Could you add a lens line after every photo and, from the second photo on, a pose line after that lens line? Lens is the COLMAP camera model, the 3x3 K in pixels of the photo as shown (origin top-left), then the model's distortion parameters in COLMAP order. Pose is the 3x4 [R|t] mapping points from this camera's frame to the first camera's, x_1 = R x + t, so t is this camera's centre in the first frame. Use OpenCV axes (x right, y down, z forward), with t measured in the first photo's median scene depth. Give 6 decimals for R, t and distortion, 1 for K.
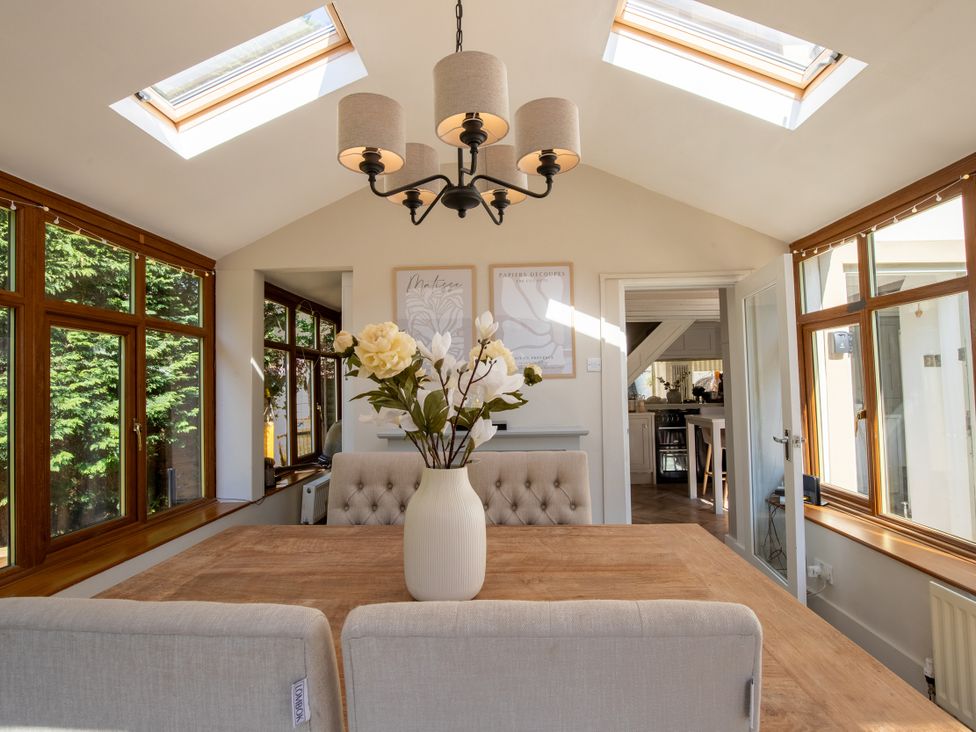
lens RADIAL K [[505.4, 0, 493.2], [0, 505.4, 363.1], [0, 0, 1]] dist [-0.034994, 0.005328]
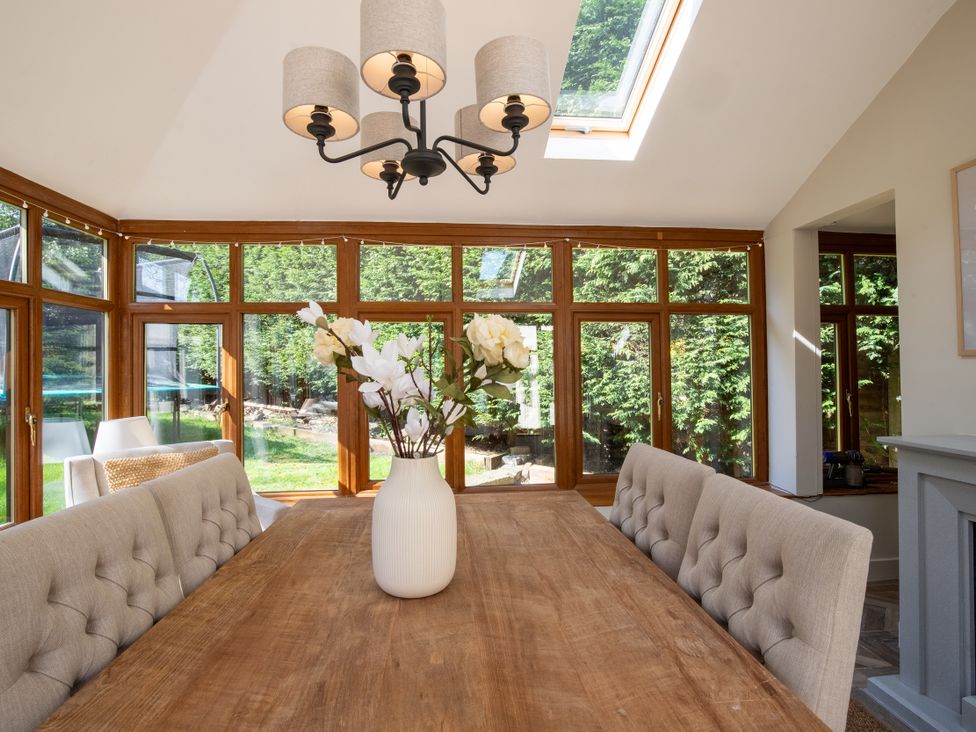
lens RADIAL K [[505.4, 0, 493.2], [0, 505.4, 363.1], [0, 0, 1]] dist [-0.034994, 0.005328]
pose [[0.129445, 0.003428, -0.991581, 0.314928], [0.049385, 0.998731, 0.009899, 0.009419], [0.990356, -0.050250, 0.129111, 0.368731]]
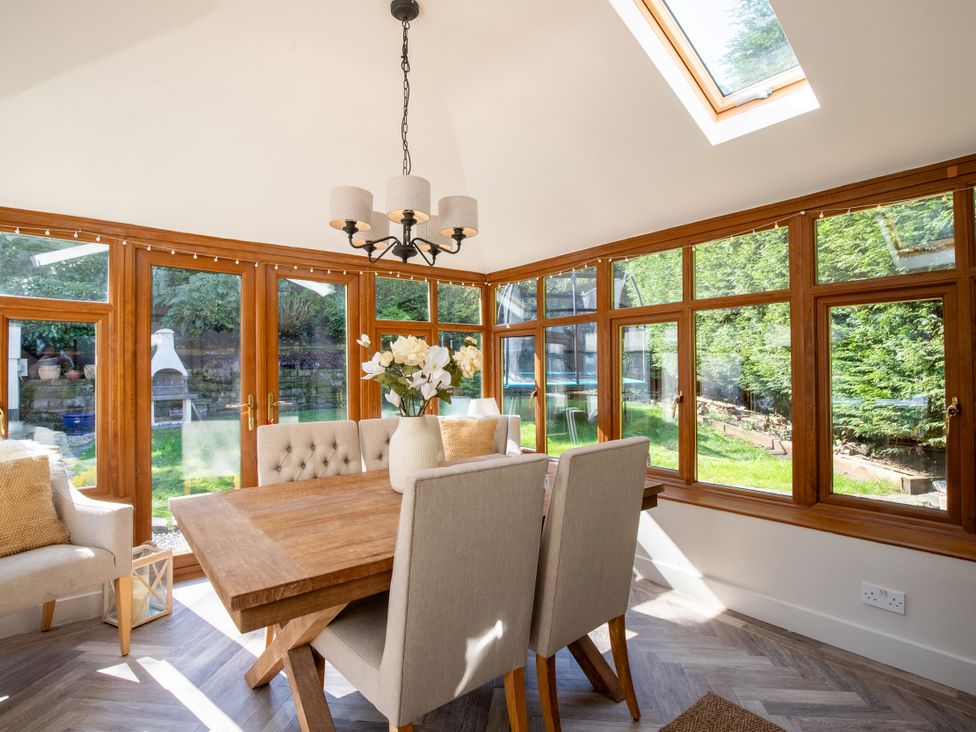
lens RADIAL K [[525.9, 0, 506.8], [0, 525.9, 365.0], [0, 0, 1]] dist [0.003351, 0.000578]
pose [[-0.748913, 0.025720, -0.662169, 0.307411], [0.053638, 0.998321, -0.021888, 0.028325], [0.660494, -0.051909, -0.749035, 0.924800]]
